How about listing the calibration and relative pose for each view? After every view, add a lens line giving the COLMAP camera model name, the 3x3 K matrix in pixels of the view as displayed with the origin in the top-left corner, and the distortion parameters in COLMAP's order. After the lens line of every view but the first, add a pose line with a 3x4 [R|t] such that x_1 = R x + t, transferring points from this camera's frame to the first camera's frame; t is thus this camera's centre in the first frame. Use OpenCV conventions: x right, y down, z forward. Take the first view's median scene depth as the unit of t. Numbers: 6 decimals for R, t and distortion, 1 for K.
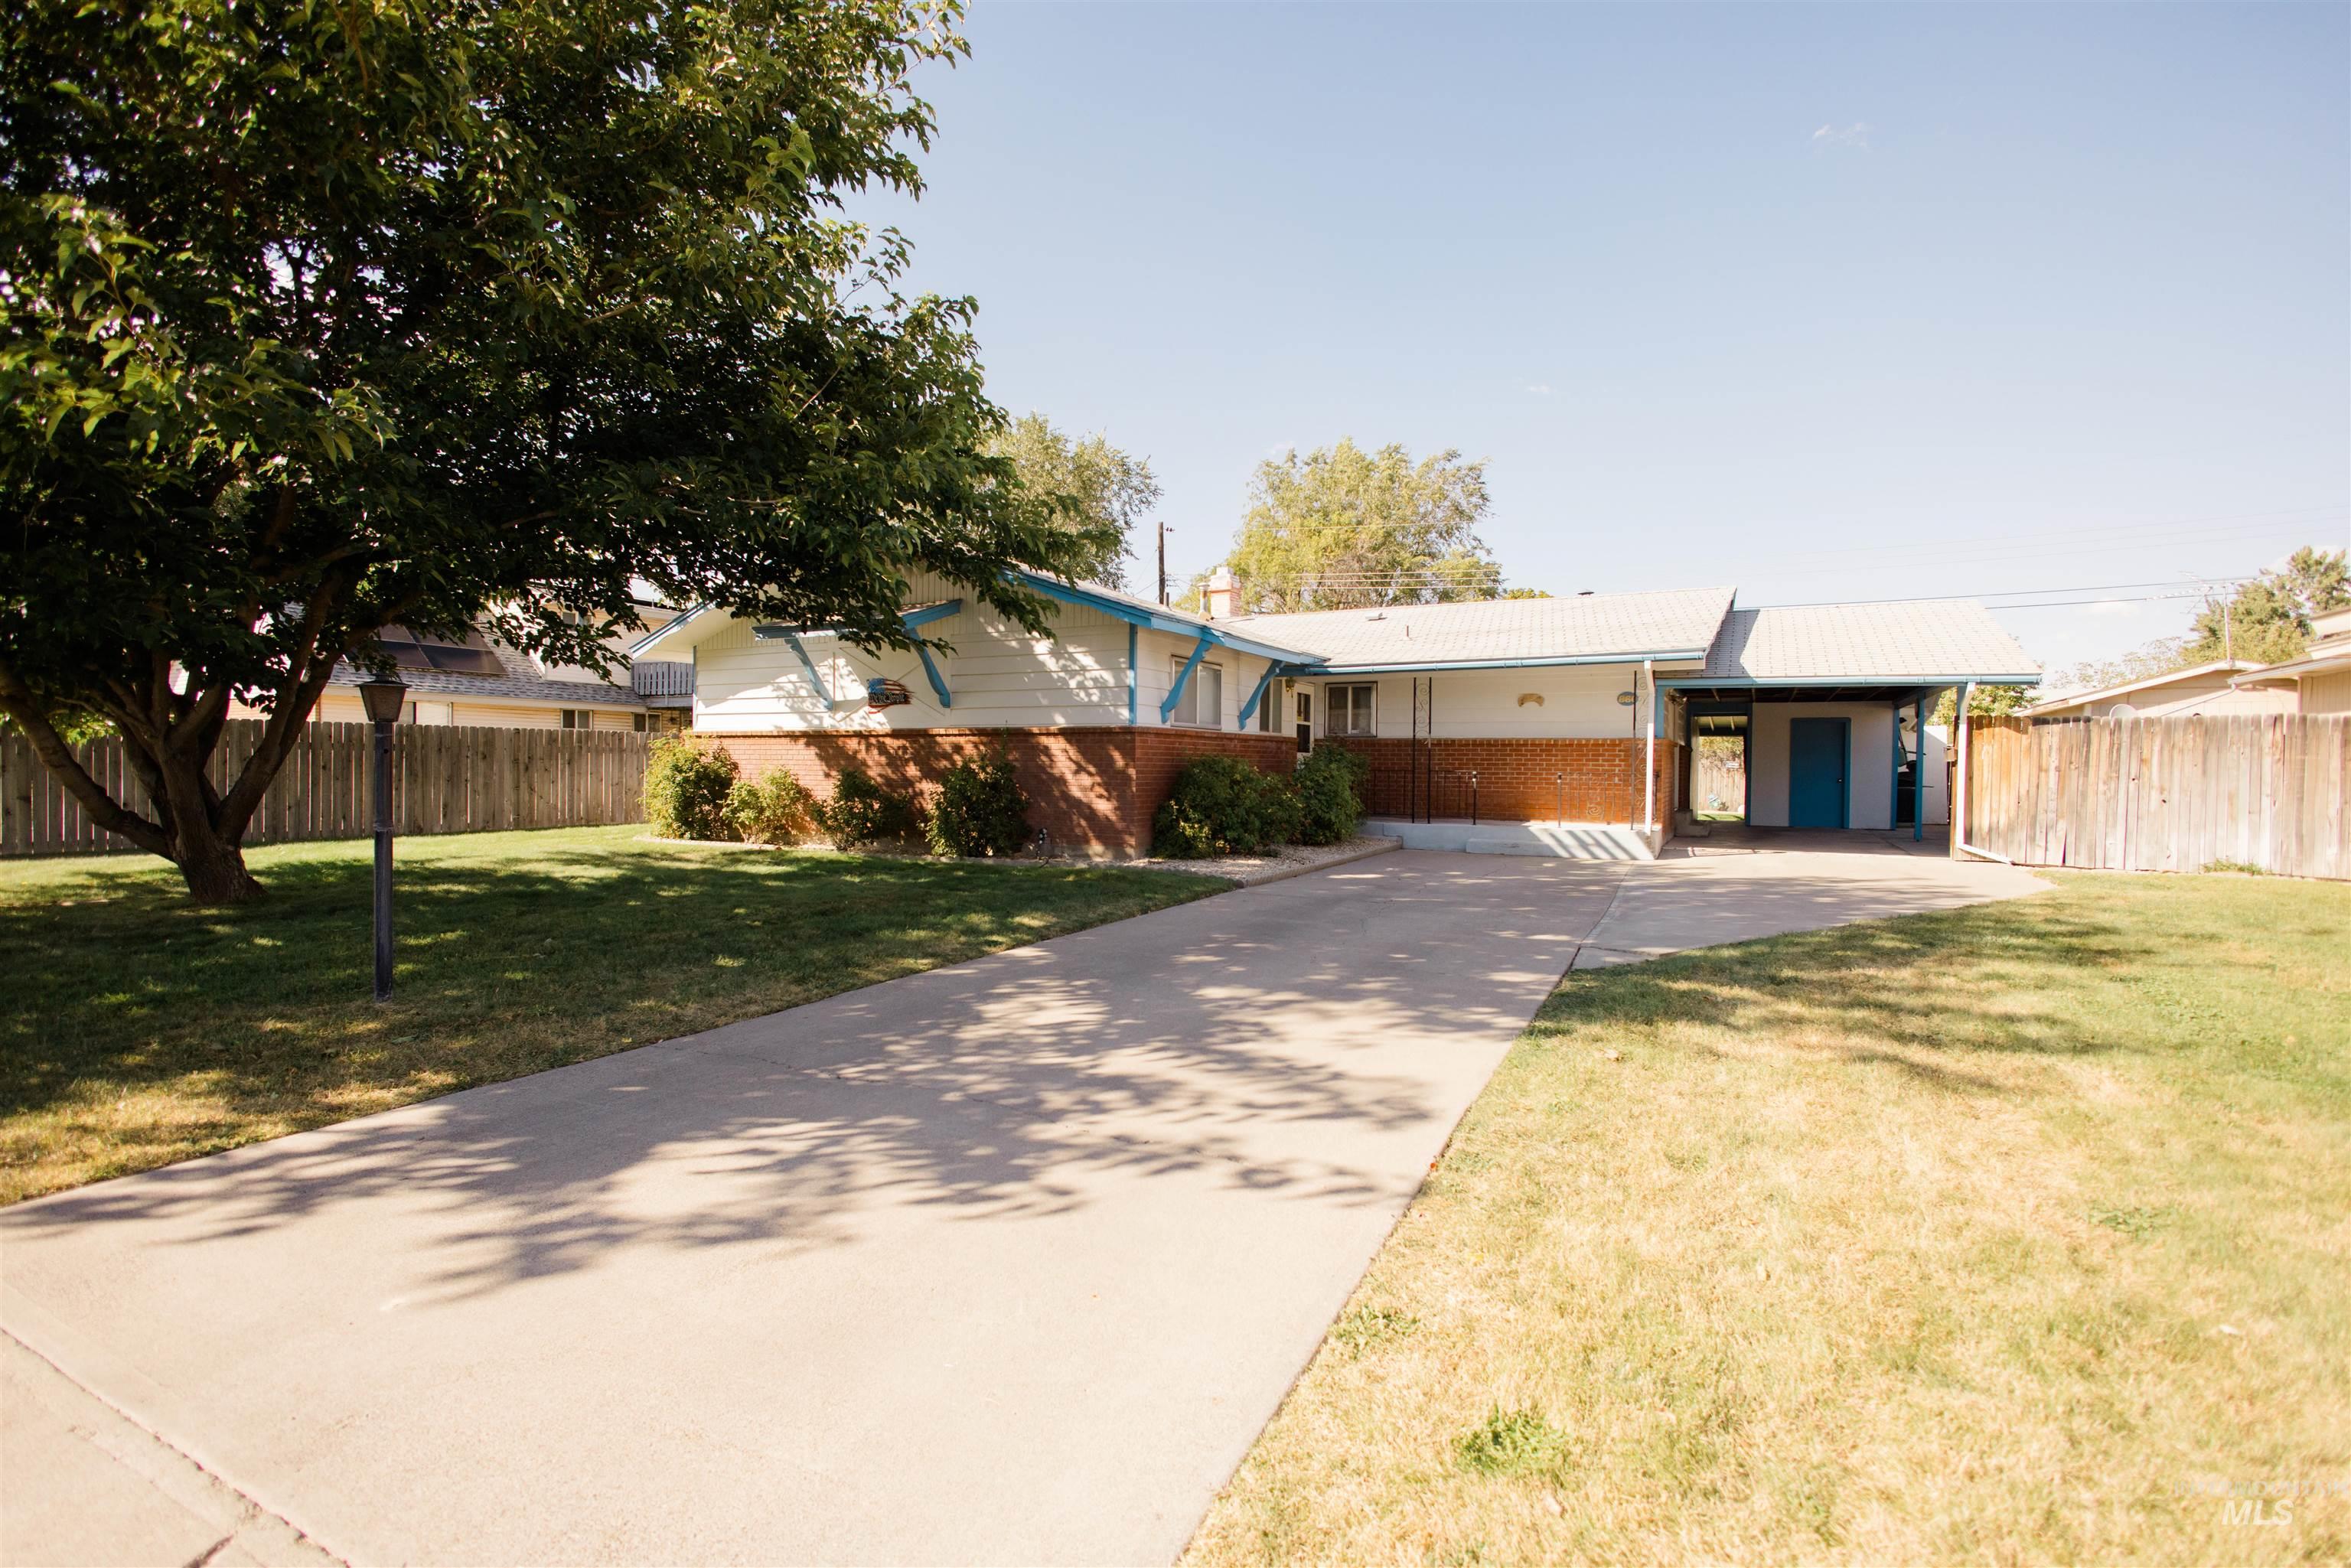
lens RADIAL K [[1107.7, 0, 1162.7], [0, 1107.7, 767.4], [0, 0, 1]] dist [-0.002284, -0.000089]
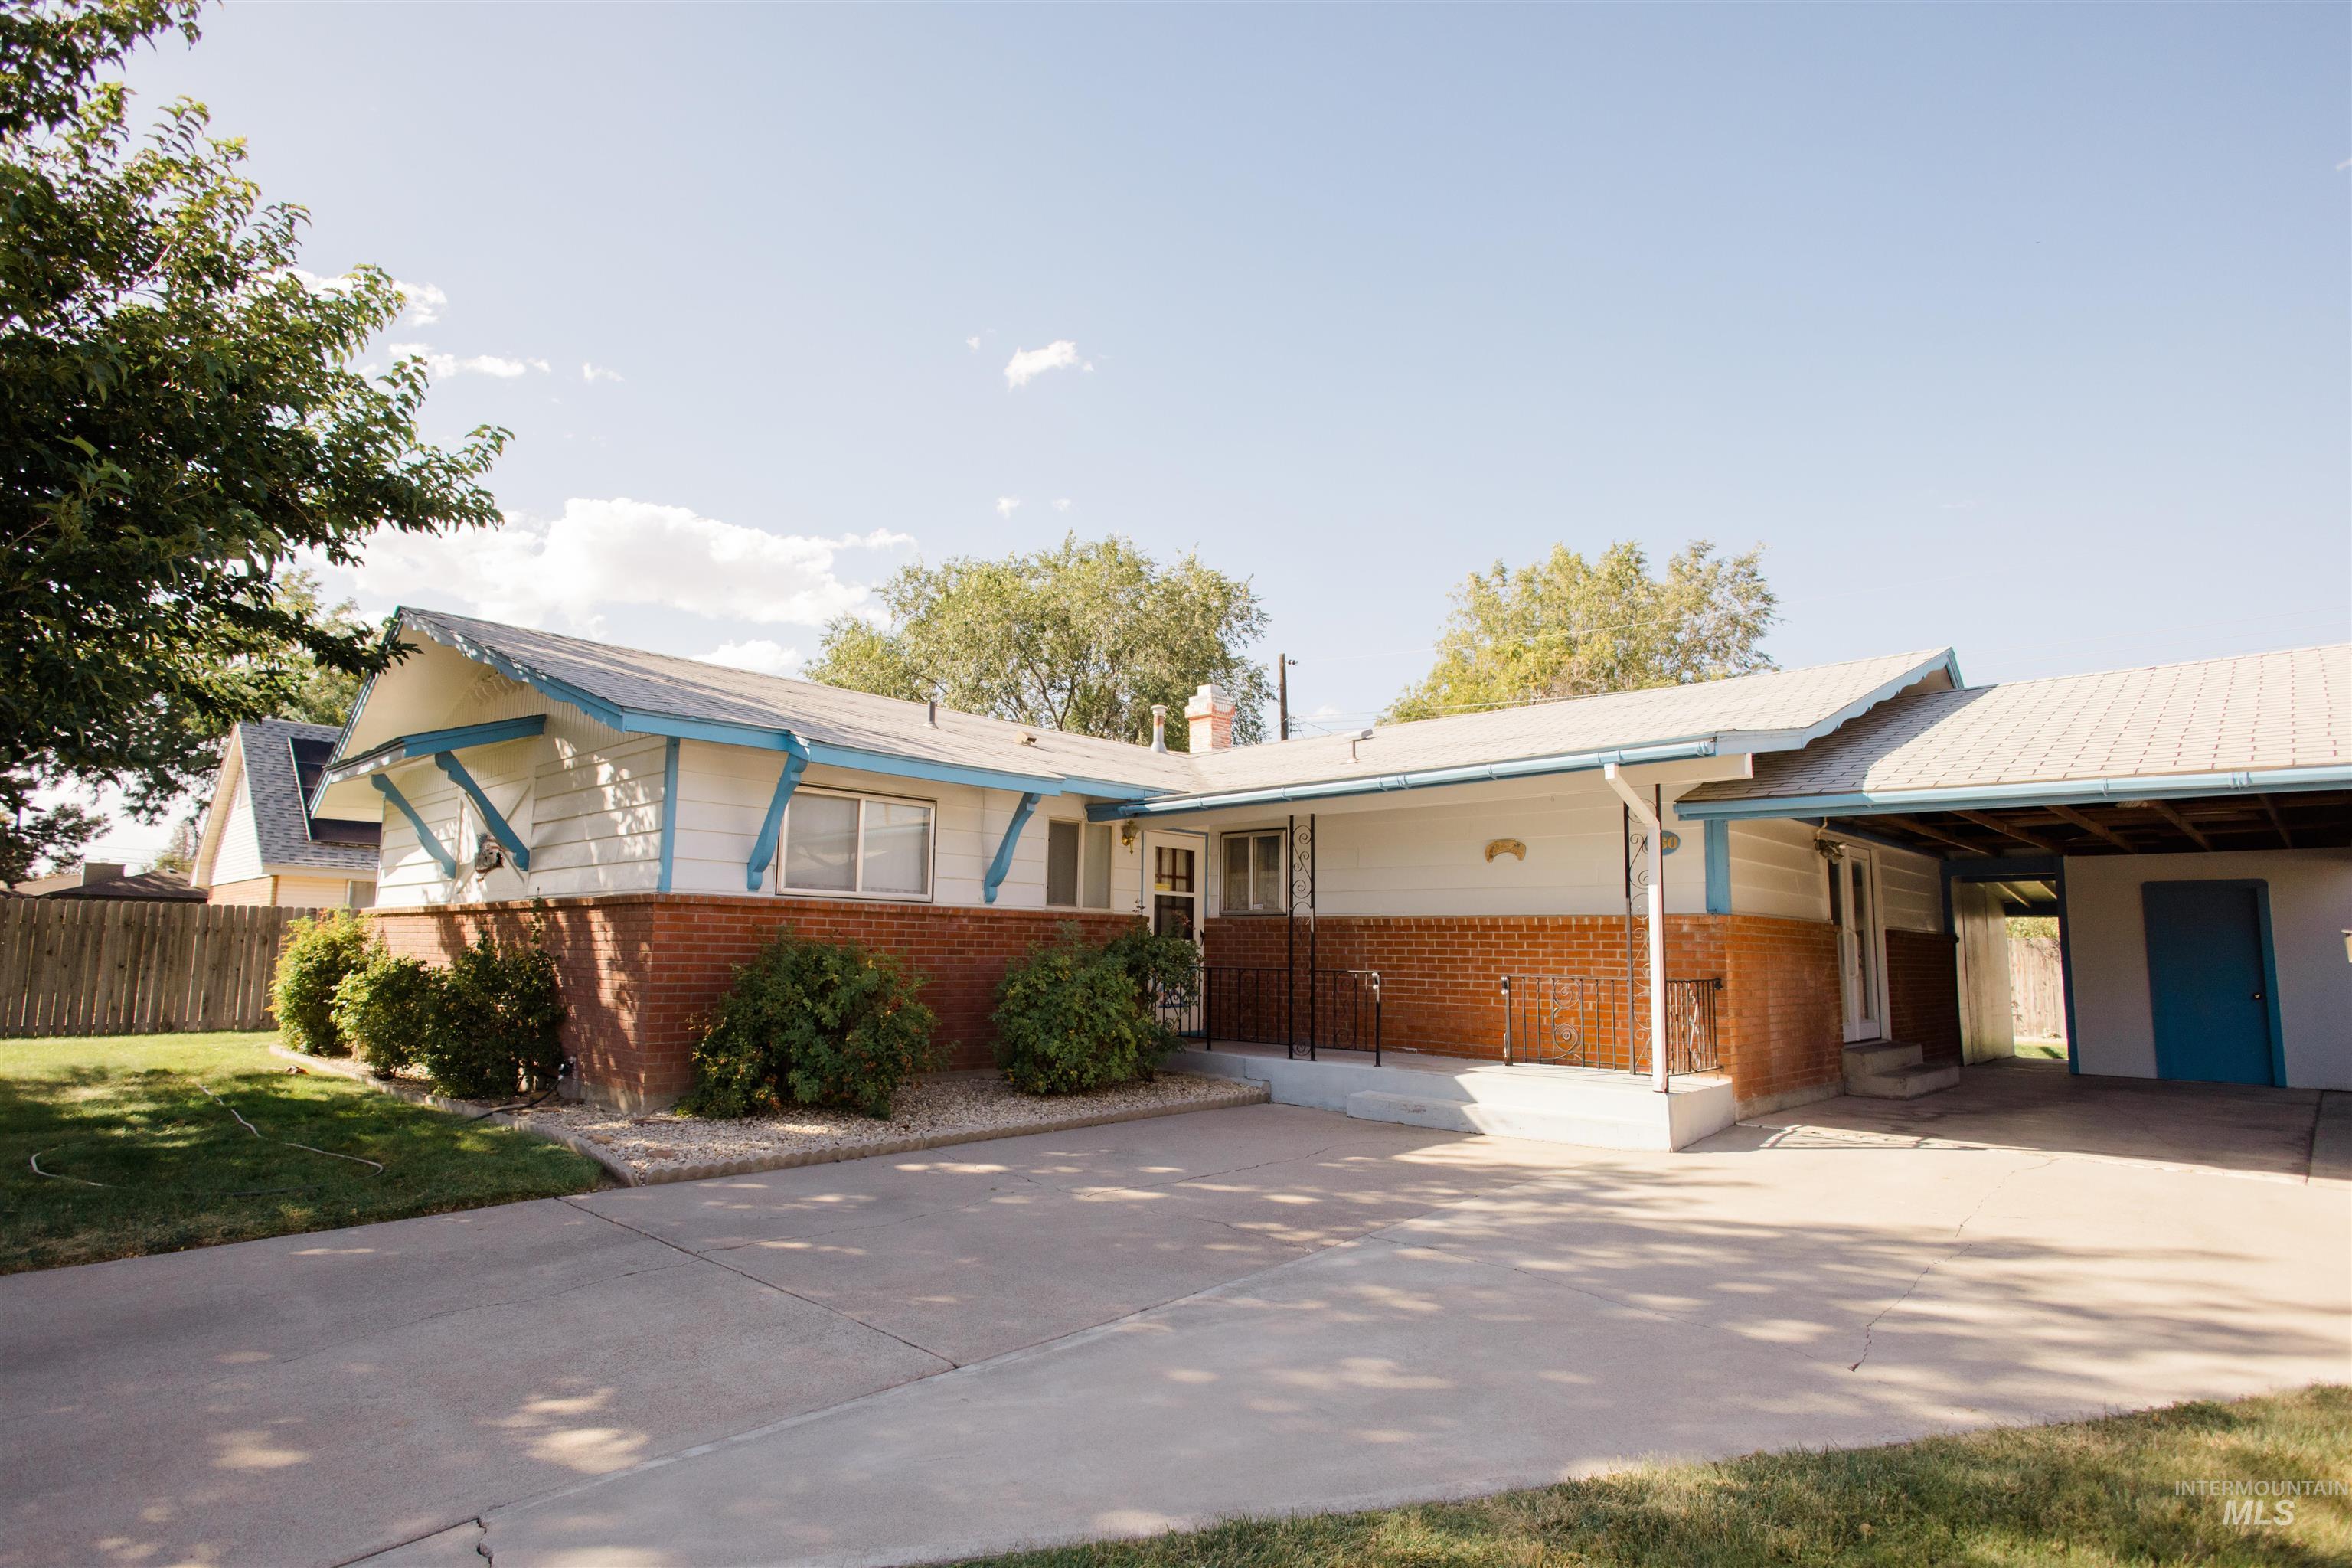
lens RADIAL K [[1185.0, 0, 1165.6], [0, 1185.0, 806.0], [0, 0, 1]] dist [0.013448, -0.001796]
pose [[0.953613, -0.029833, -0.299554, 0.345870], [-0.008918, 0.991841, -0.127171, -0.002686], [0.300904, 0.123943, 0.945566, 0.347406]]
